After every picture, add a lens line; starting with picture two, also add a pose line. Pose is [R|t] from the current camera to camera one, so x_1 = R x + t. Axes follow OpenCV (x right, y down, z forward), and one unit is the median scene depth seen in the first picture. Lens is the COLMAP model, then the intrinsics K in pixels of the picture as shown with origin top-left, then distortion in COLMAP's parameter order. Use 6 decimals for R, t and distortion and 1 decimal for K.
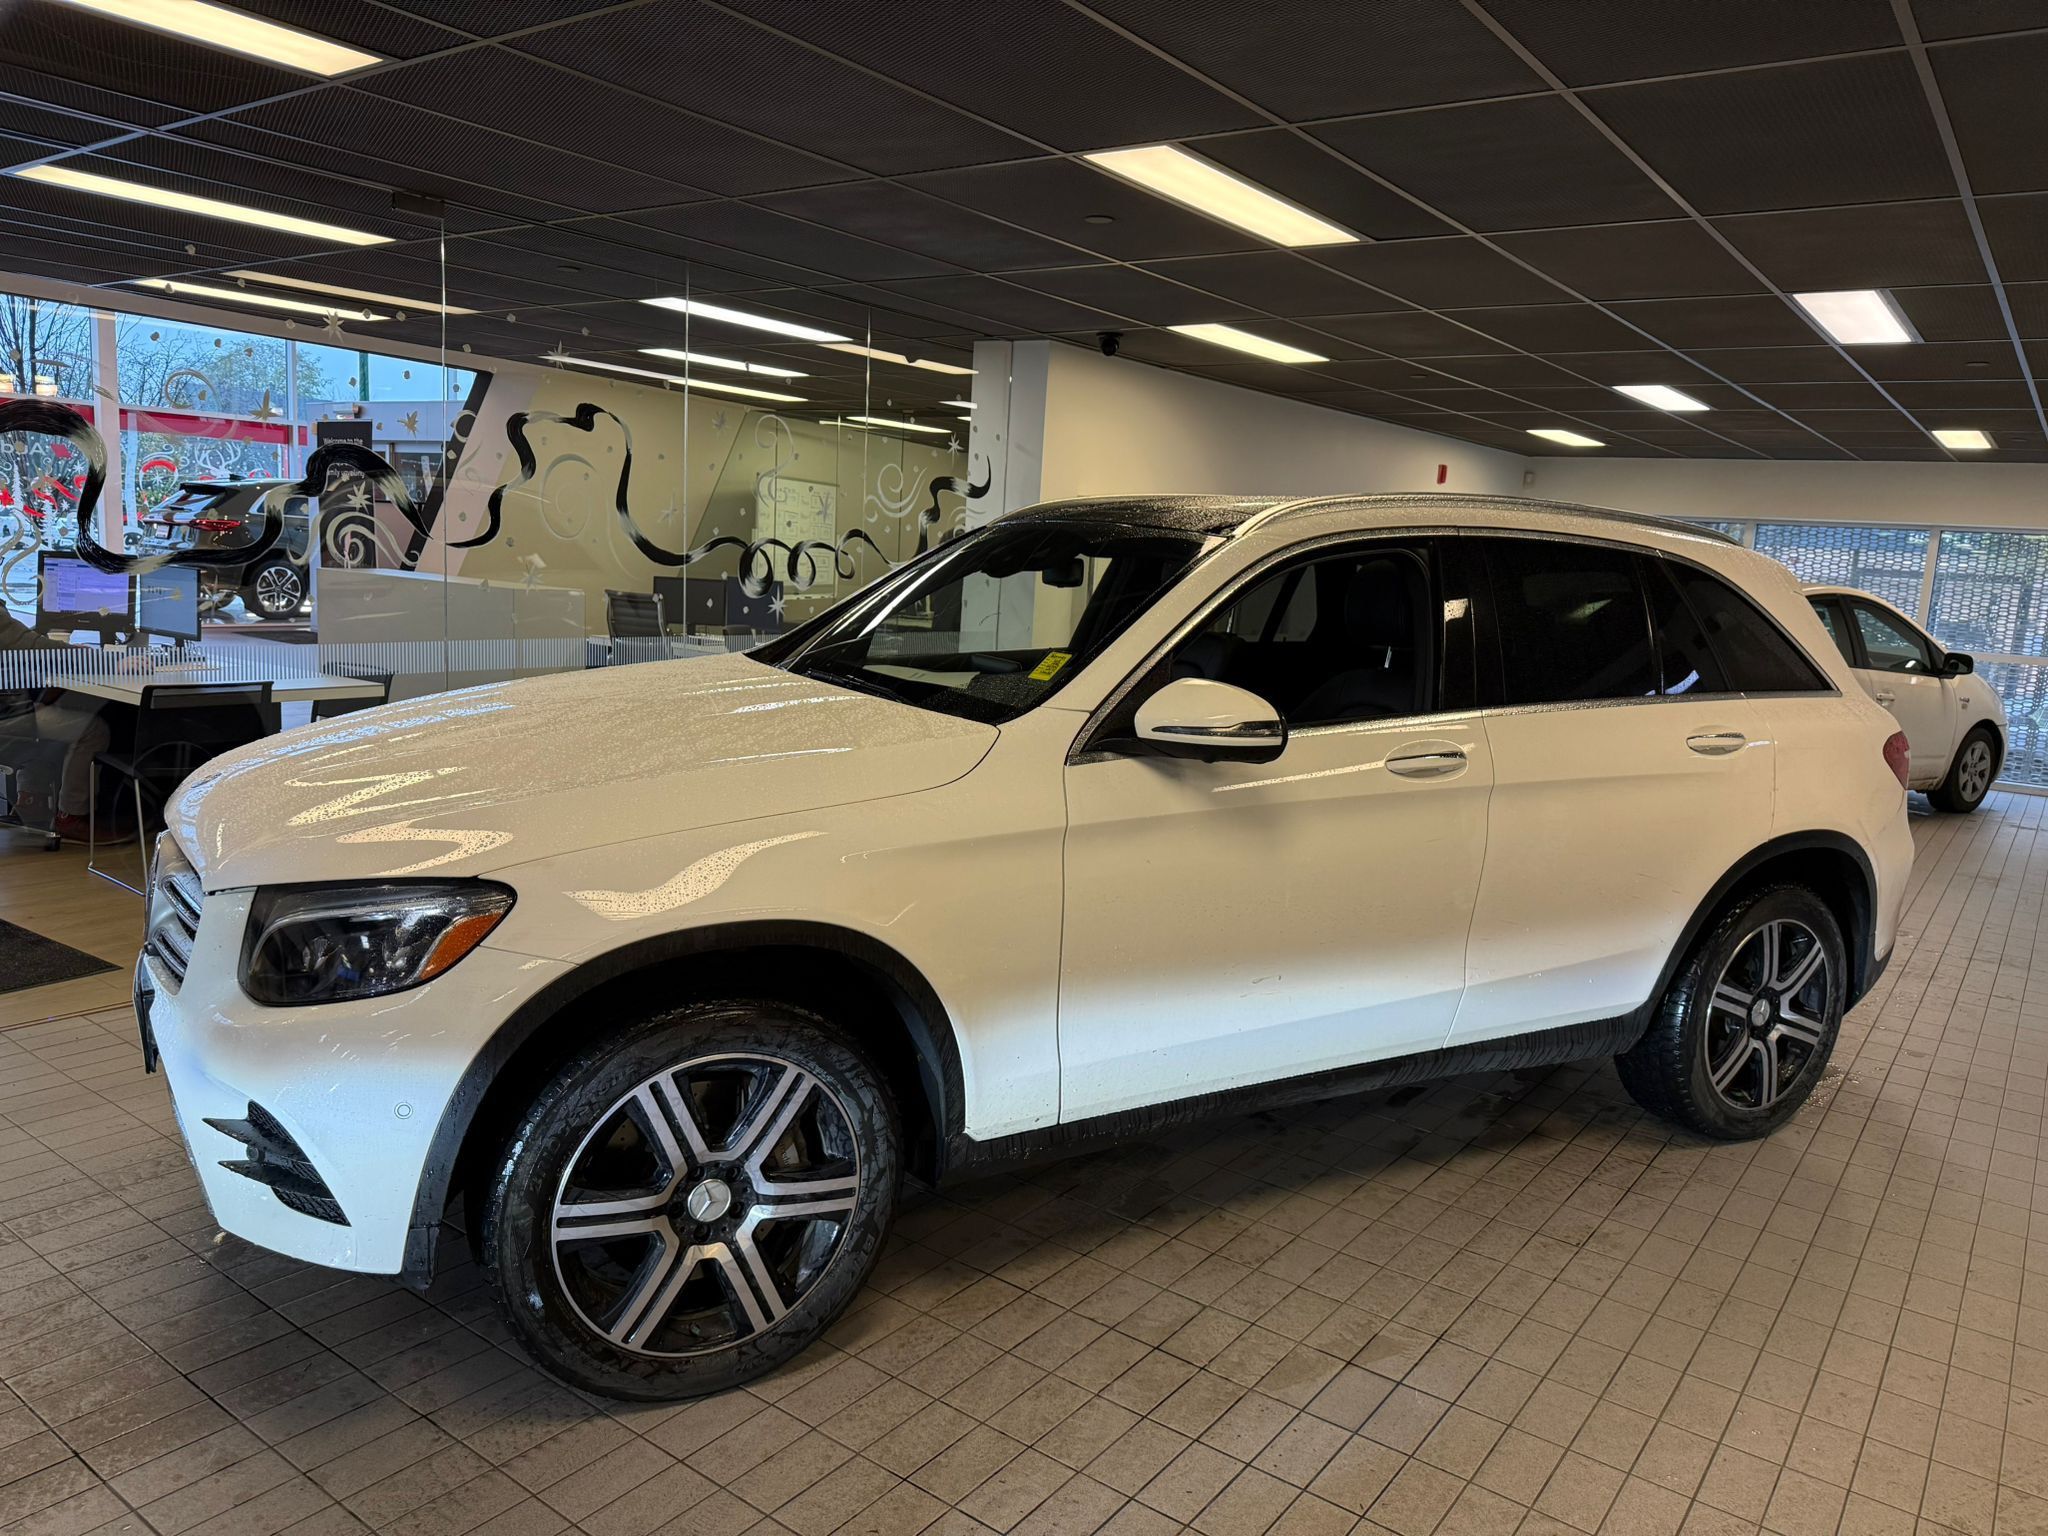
lens RADIAL K [[1455.8, 0, 1026.6], [0, 1455.8, 783.4], [0, 0, 1]] dist [0.010351, -0.018953]
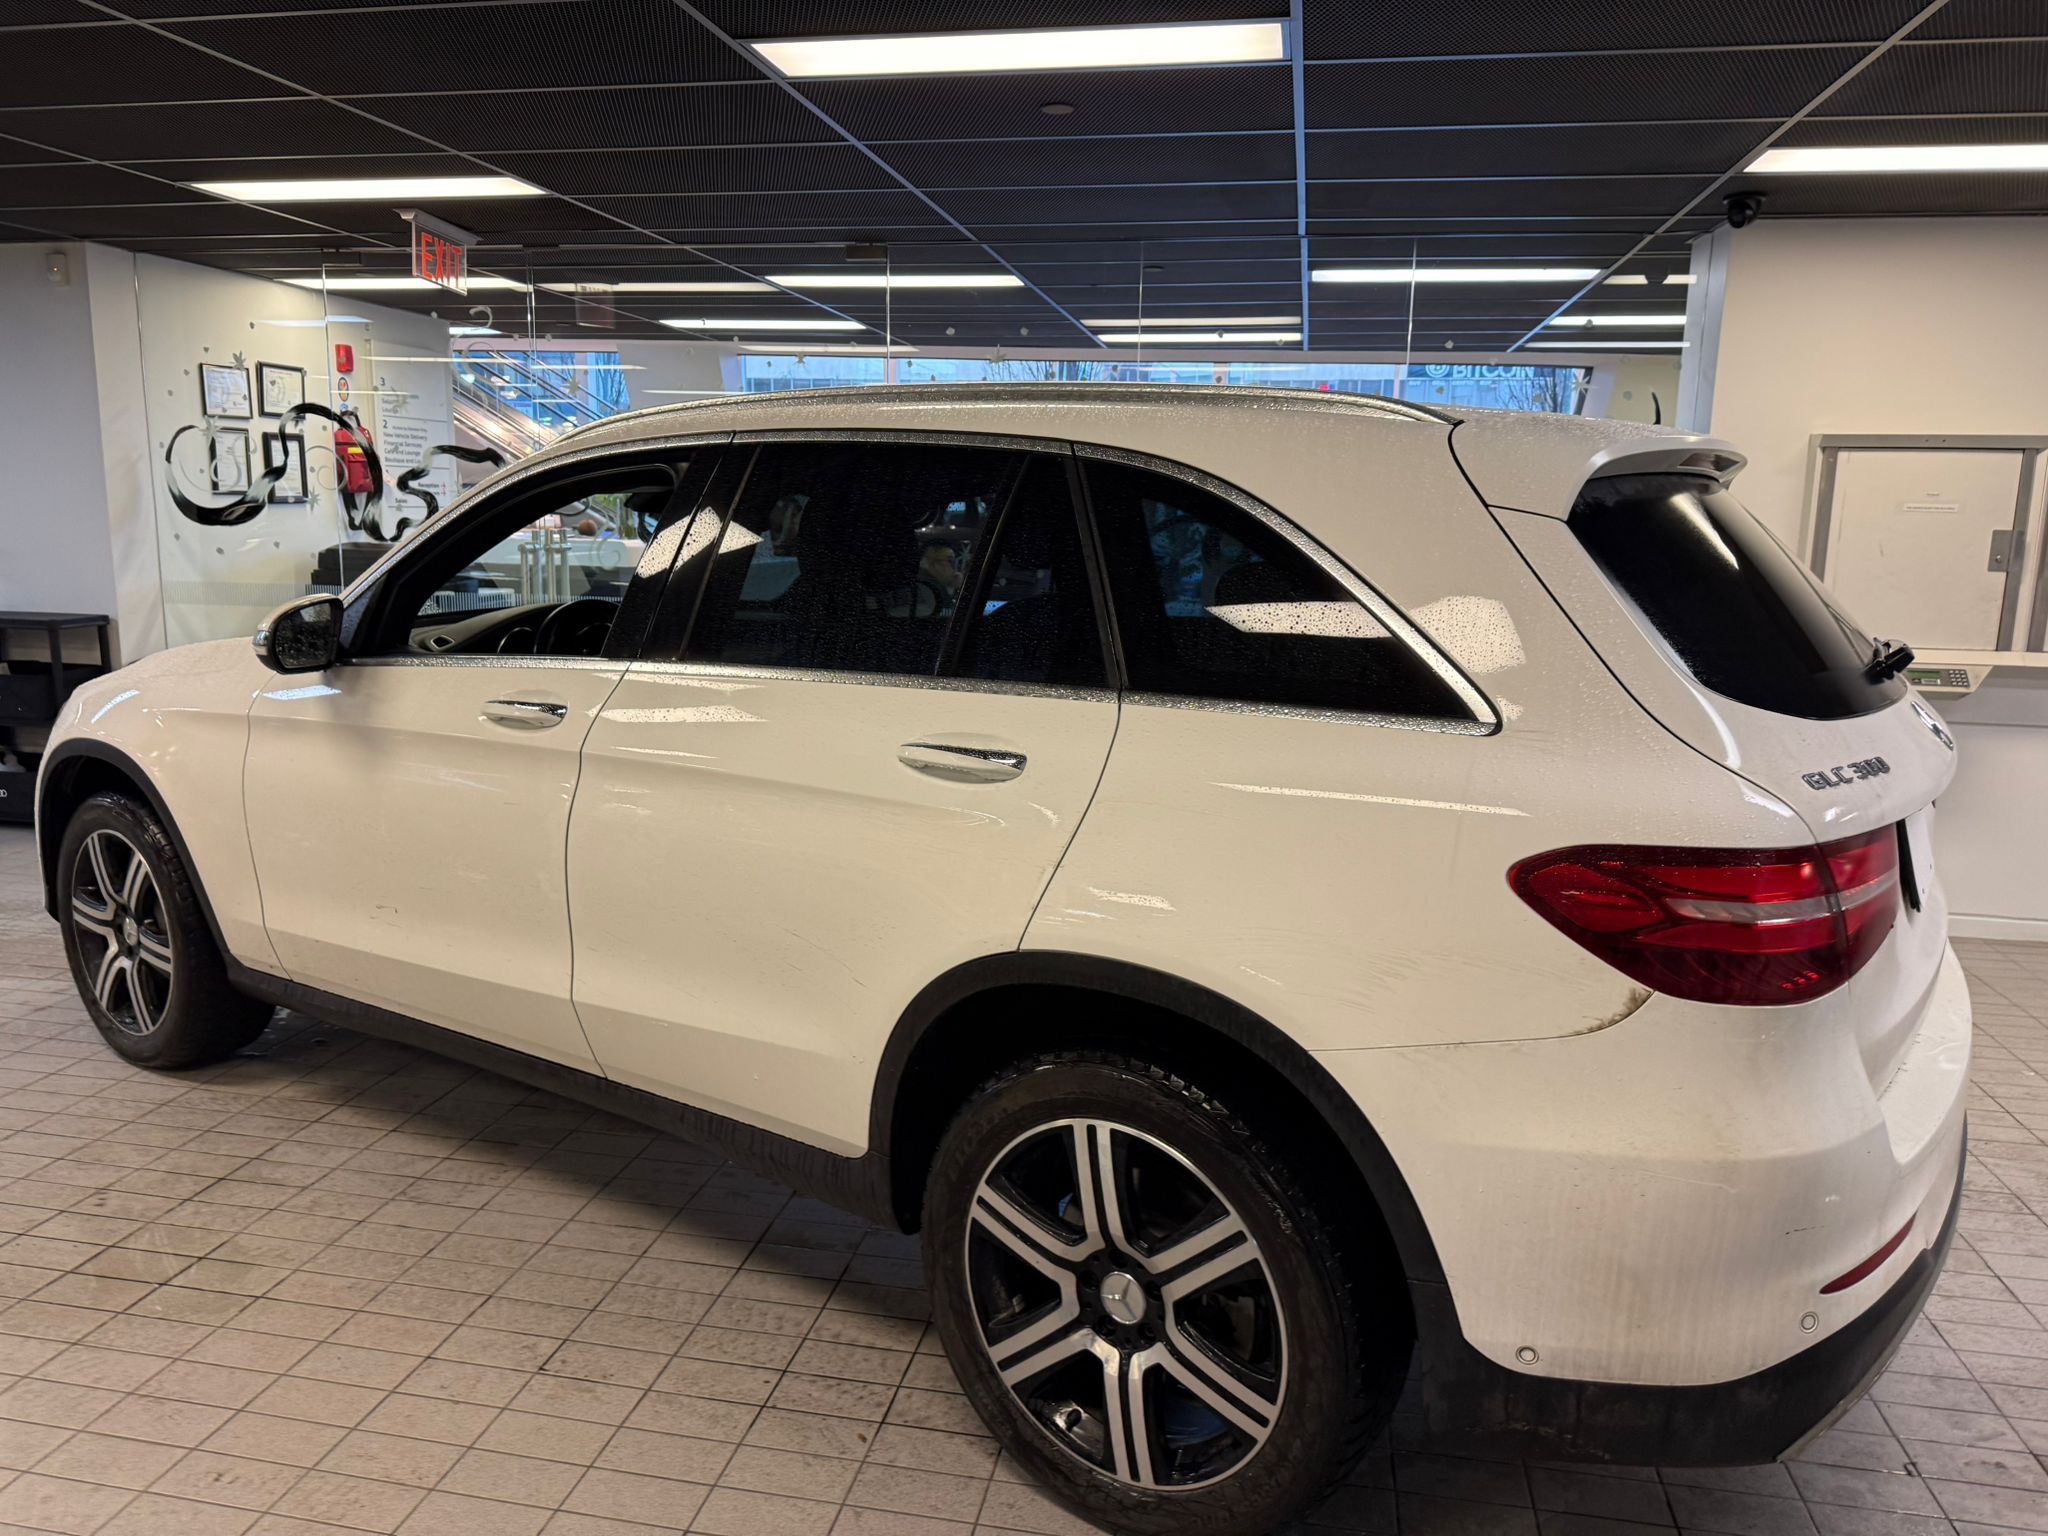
lens RADIAL K [[1496.0, 0, 1024.0], [0, 1496.0, 768.0], [0, 0, 1]] dist [0.013758, -0.025768]
pose [[0.424827, 0.108938, -0.898696, 1.084417], [-0.144548, 0.988159, 0.051453, -0.063563], [0.893660, 0.108047, 0.435543, 0.801966]]
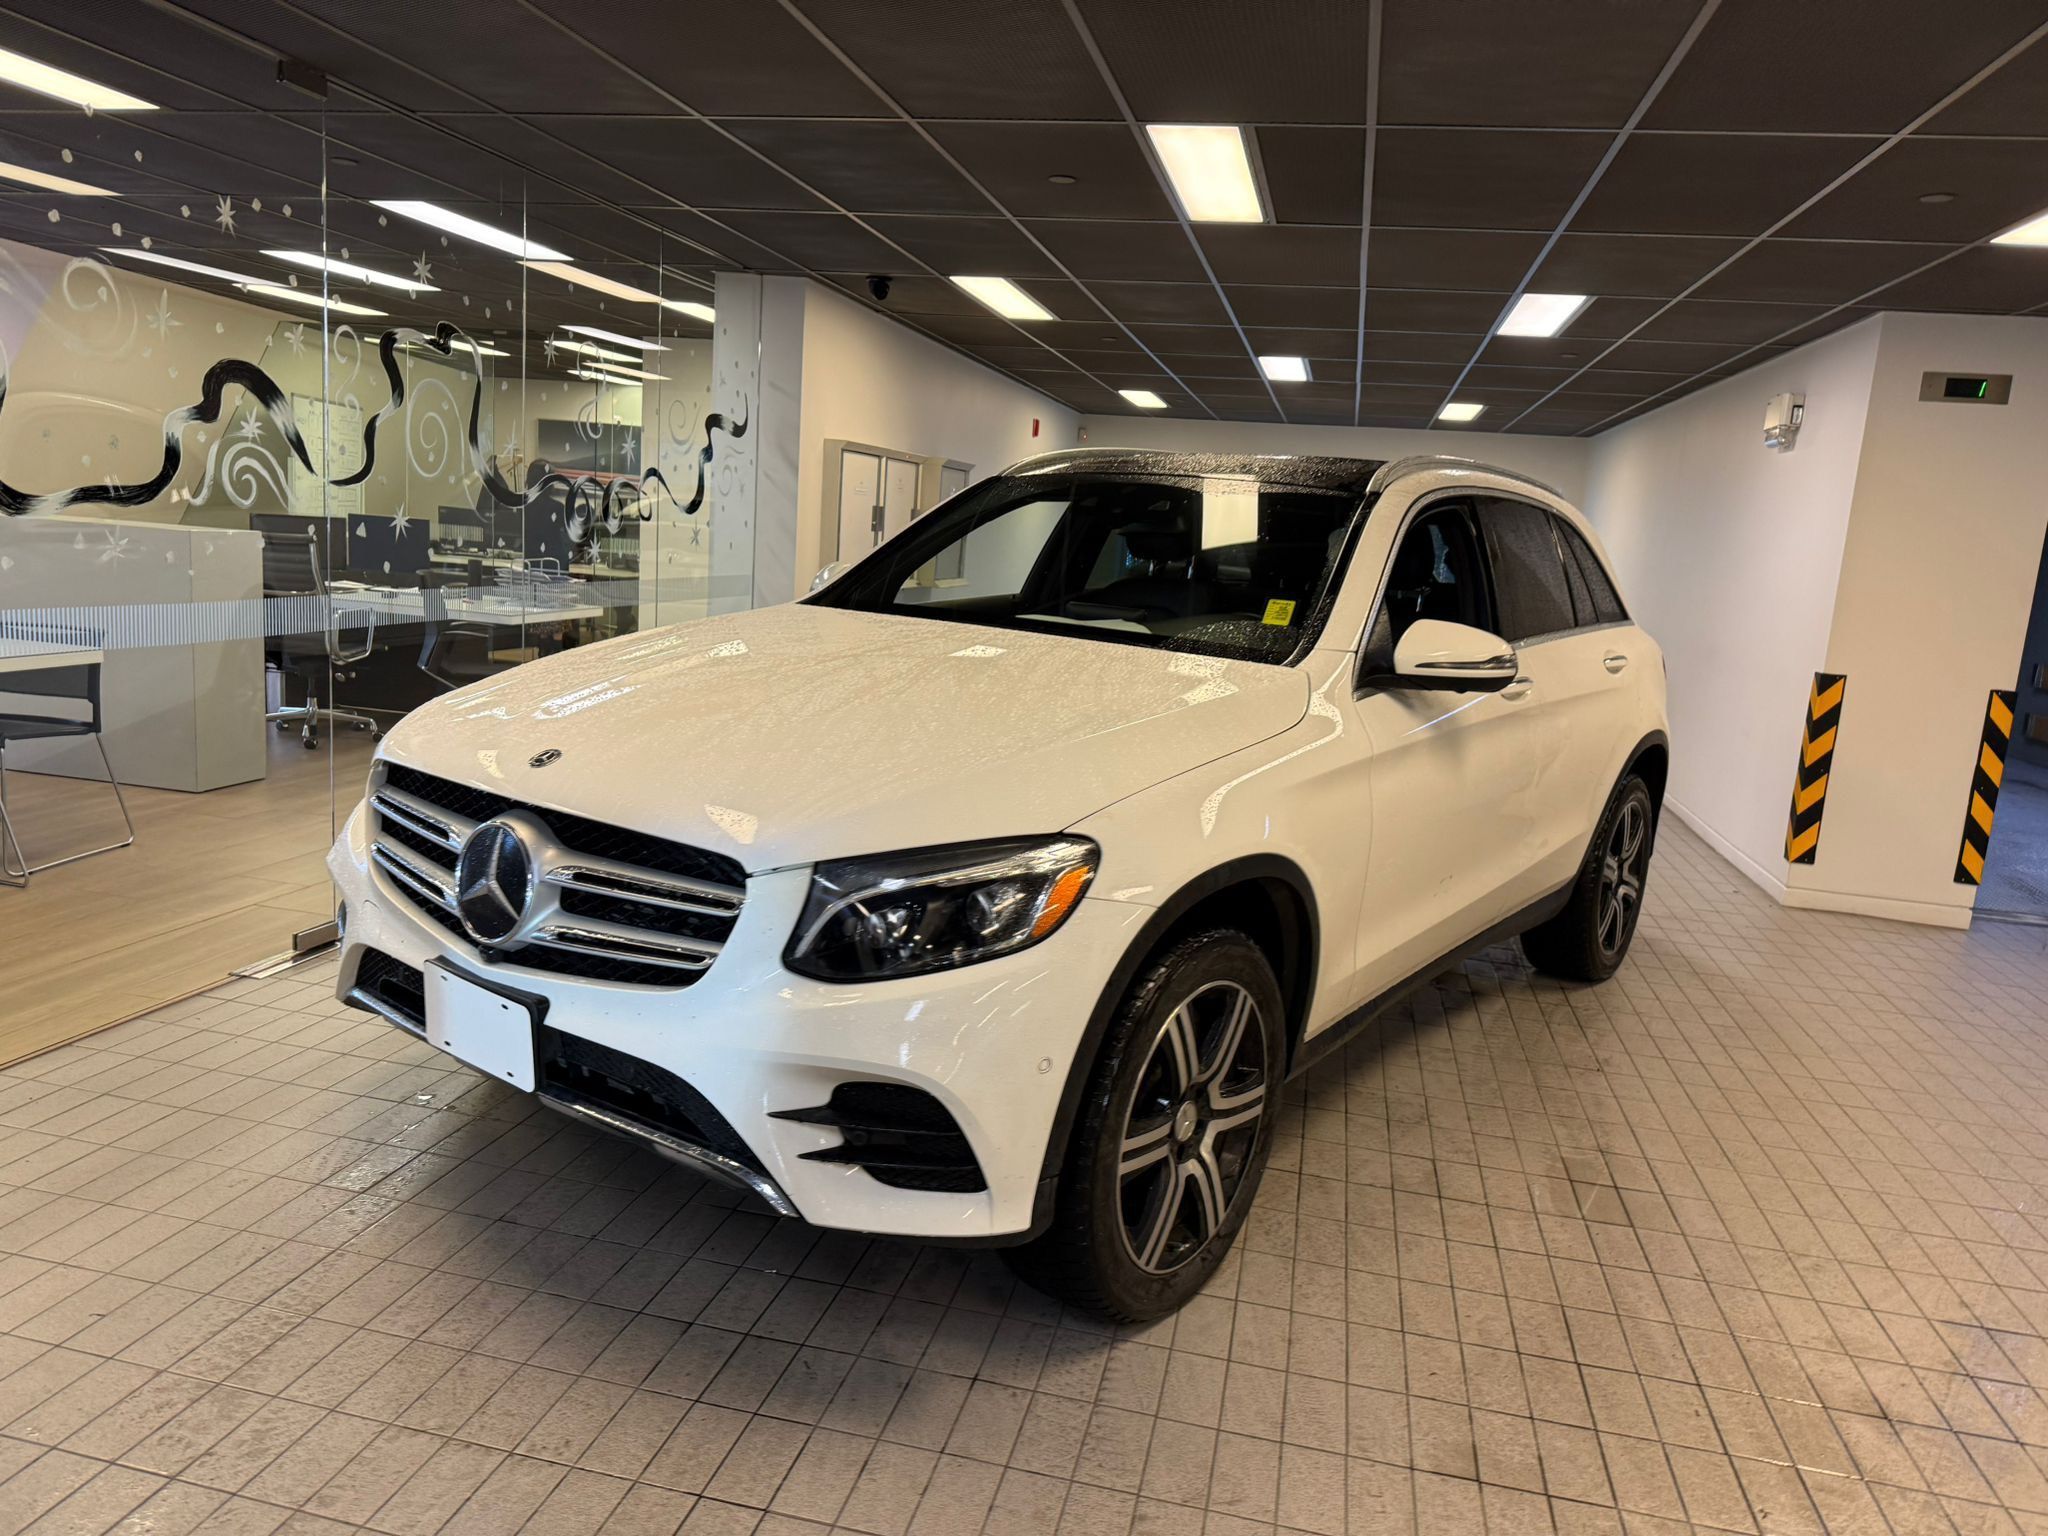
lens RADIAL K [[1455.8, 0, 1026.6], [0, 1455.8, 783.4], [0, 0, 1]] dist [0.010351, -0.018953]
pose [[0.915902, -0.065035, 0.396099, -0.516012], [0.048241, 0.997469, 0.052225, -0.015188], [-0.398493, -0.028725, 0.916722, 0.056529]]
